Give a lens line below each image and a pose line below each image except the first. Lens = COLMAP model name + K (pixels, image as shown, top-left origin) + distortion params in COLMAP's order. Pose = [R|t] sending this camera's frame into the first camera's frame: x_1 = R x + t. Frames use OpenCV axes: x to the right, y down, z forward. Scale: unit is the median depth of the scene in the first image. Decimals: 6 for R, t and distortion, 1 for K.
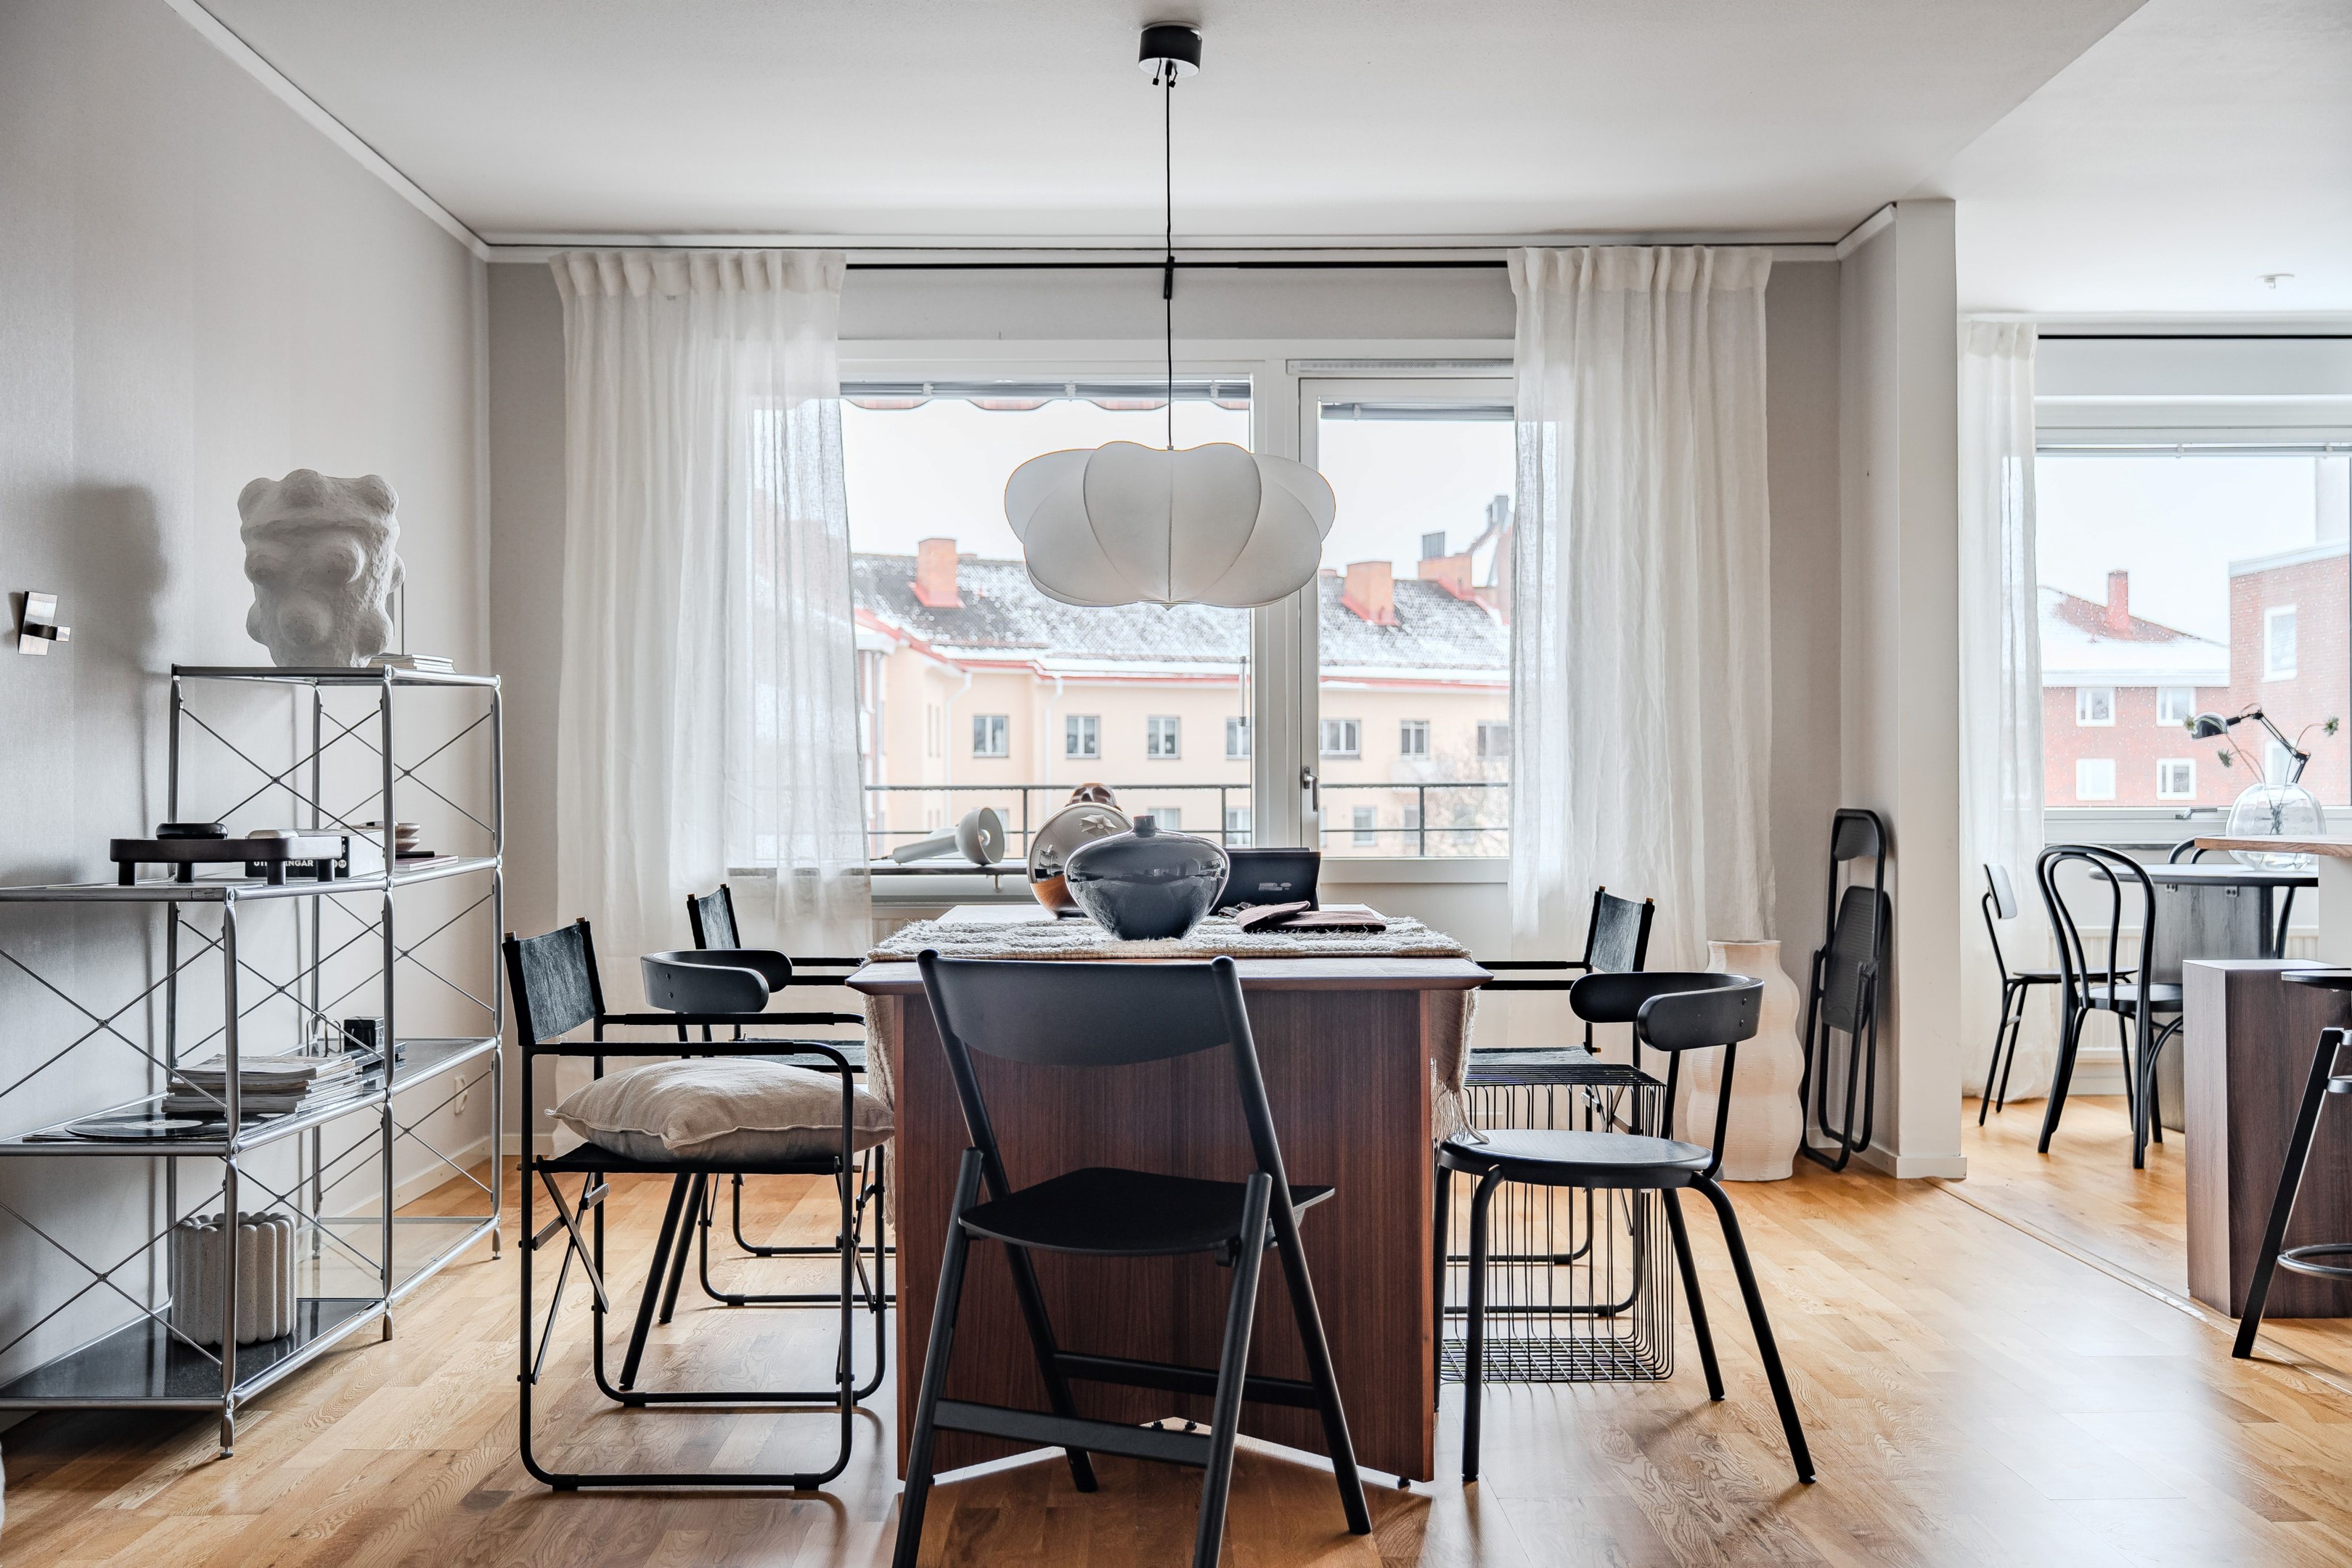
lens RADIAL K [[2518.7, 0, 1176.4], [0, 2518.7, 777.9], [0, 0, 1]] dist [0.021029, 0.000000]
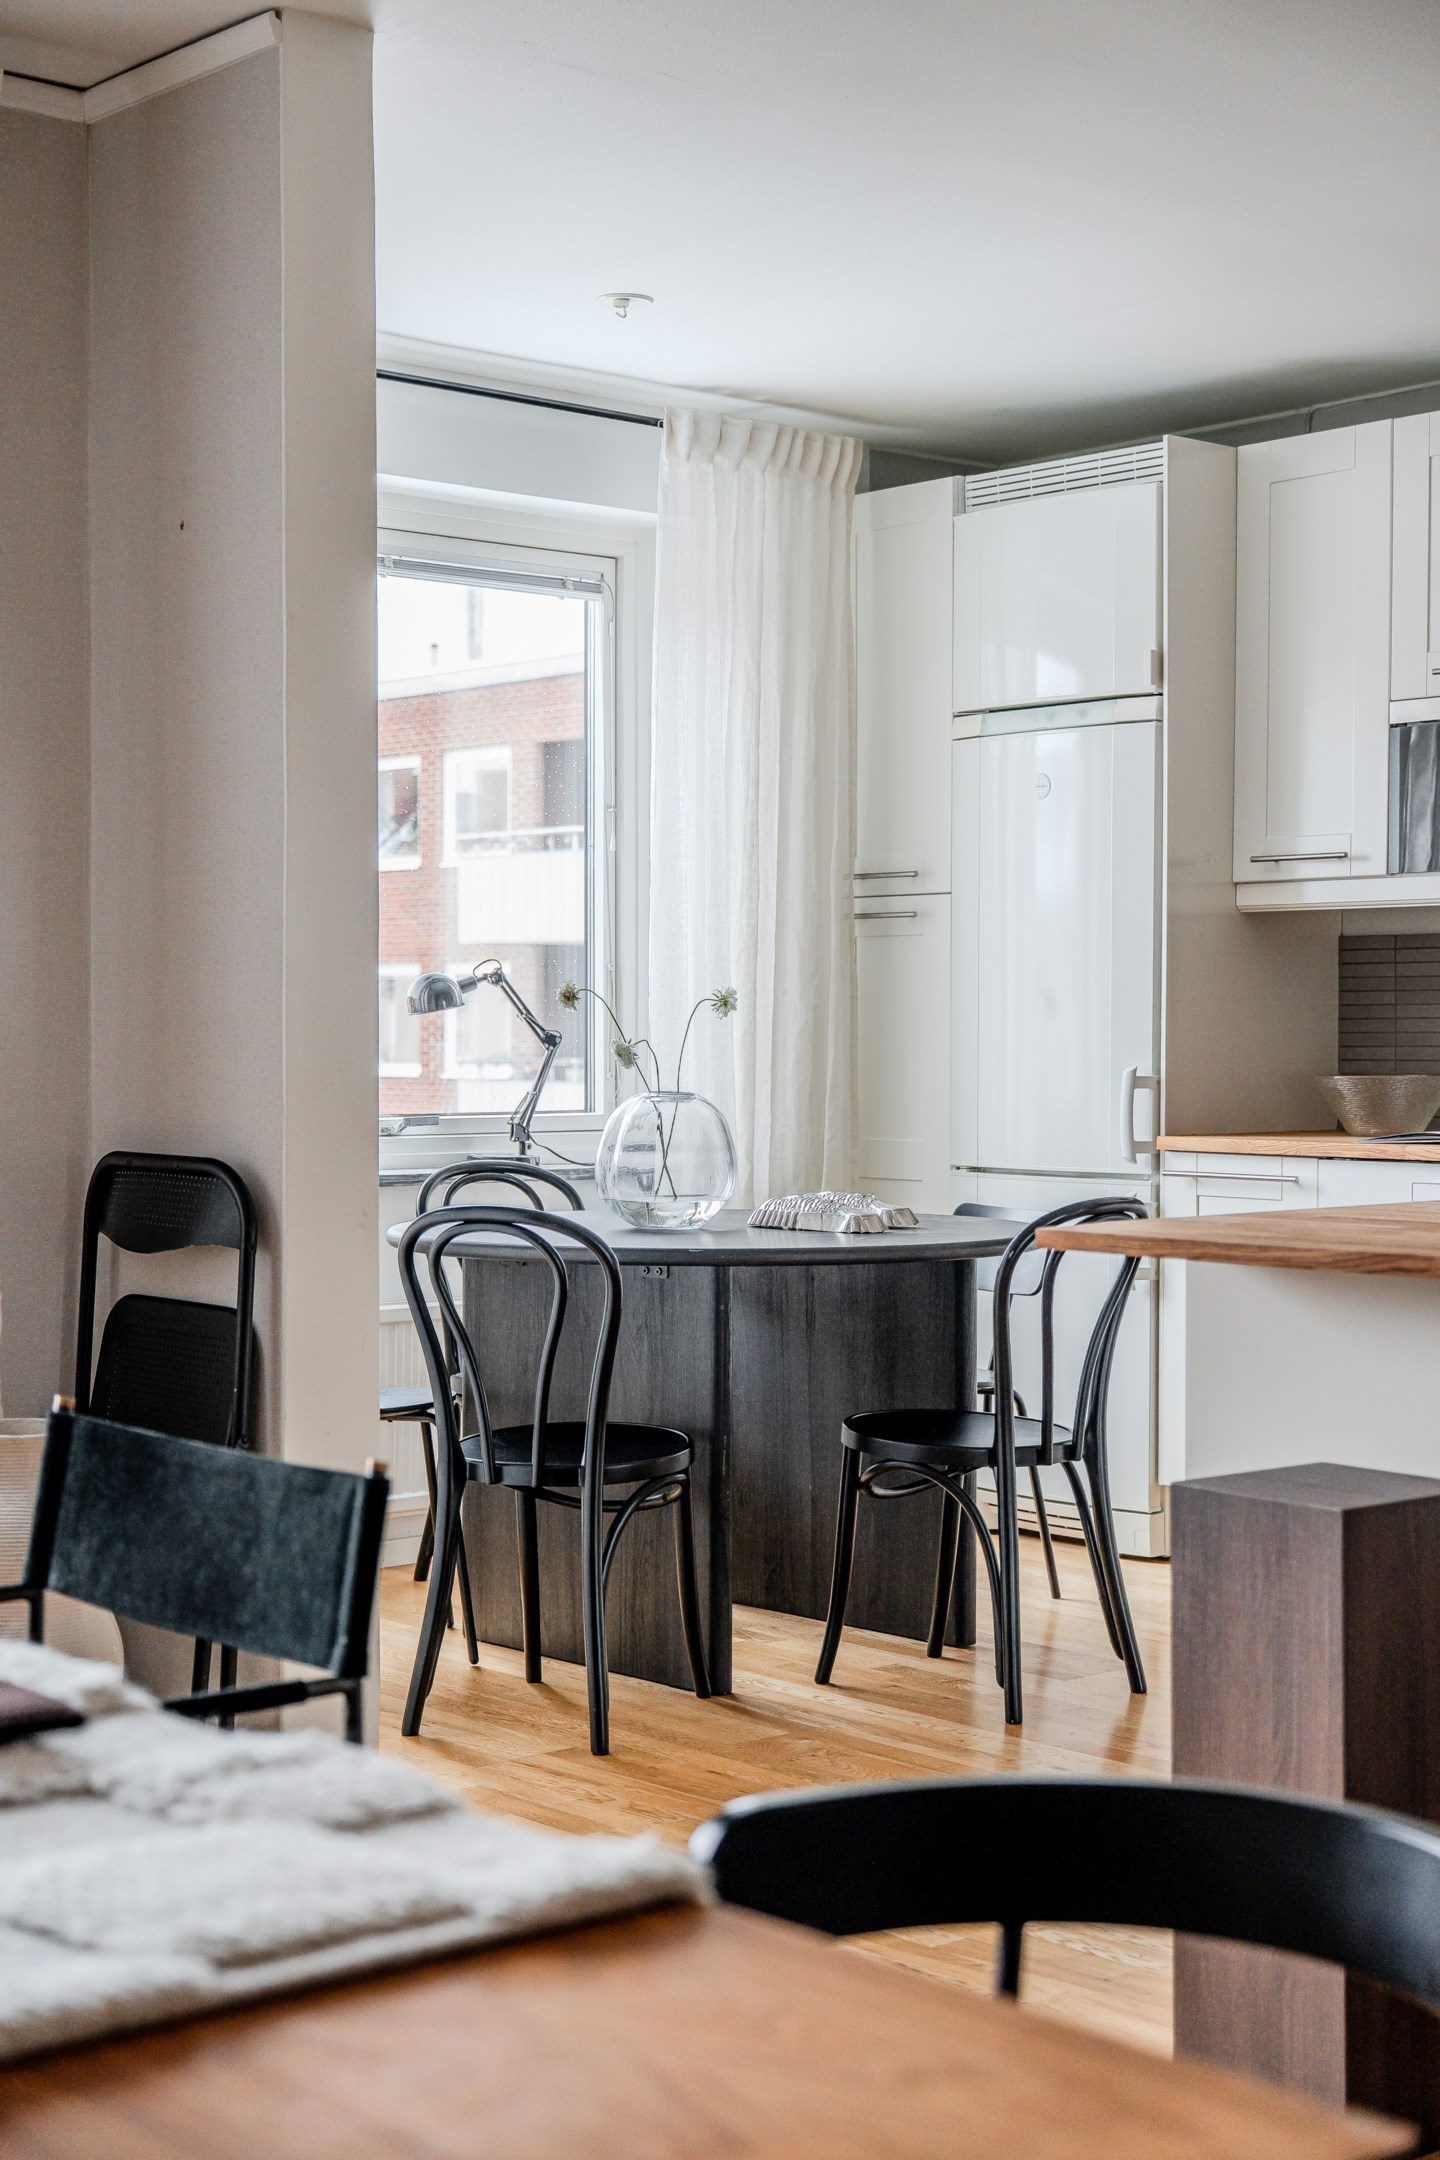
lens RADIAL K [[3106.0, 0, 710.5], [0, 3106.0, 1082.7], [0, 0, 1]] dist [0.038702, 0.000000]
pose [[0.764448, -0.007279, 0.644644, -0.065641], [-0.006700, 0.999793, 0.019234, -0.015933], [-0.644650, -0.019023, 0.764241, 0.416167]]
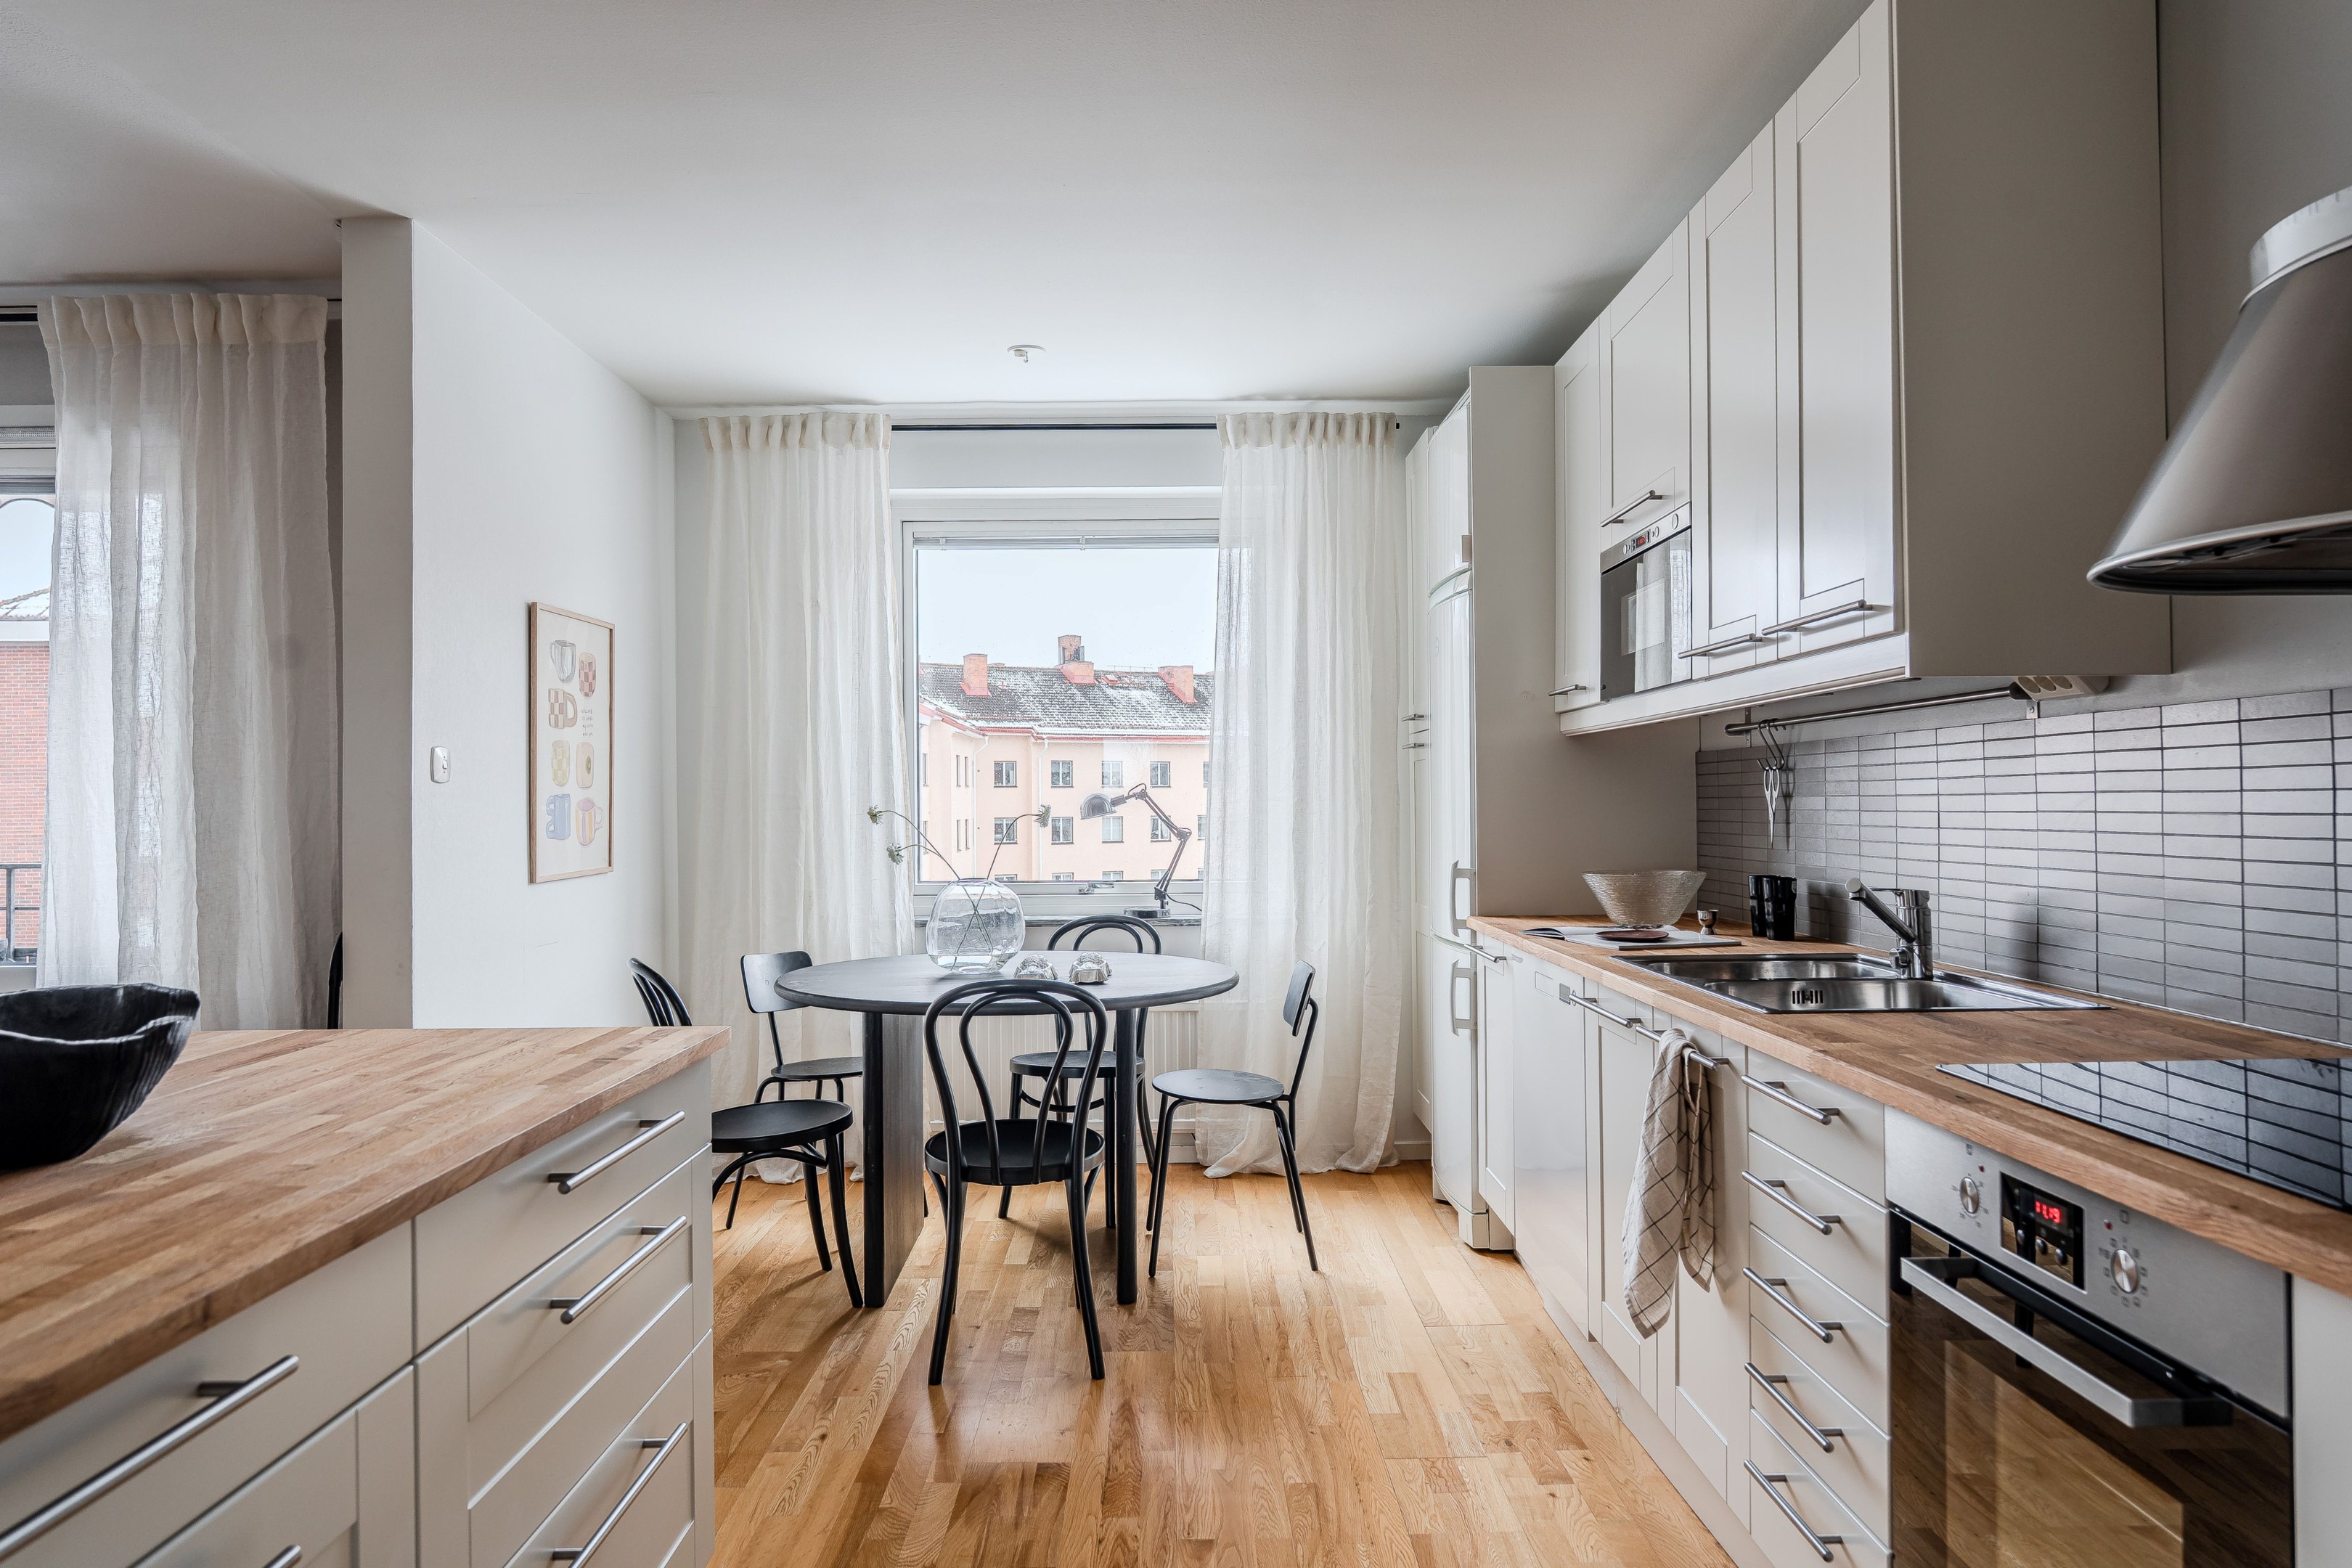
lens RADIAL K [[1469.0, 0, 1173.8], [0, 1469.0, 794.8], [0, 0, 1]] dist [-0.024045, -0.000748]
pose [[0.999969, -0.006886, -0.003773, 0.539259], [0.006887, 0.999976, 0.000251, -0.030299], [0.003771, -0.000276, 0.999993, 0.483066]]
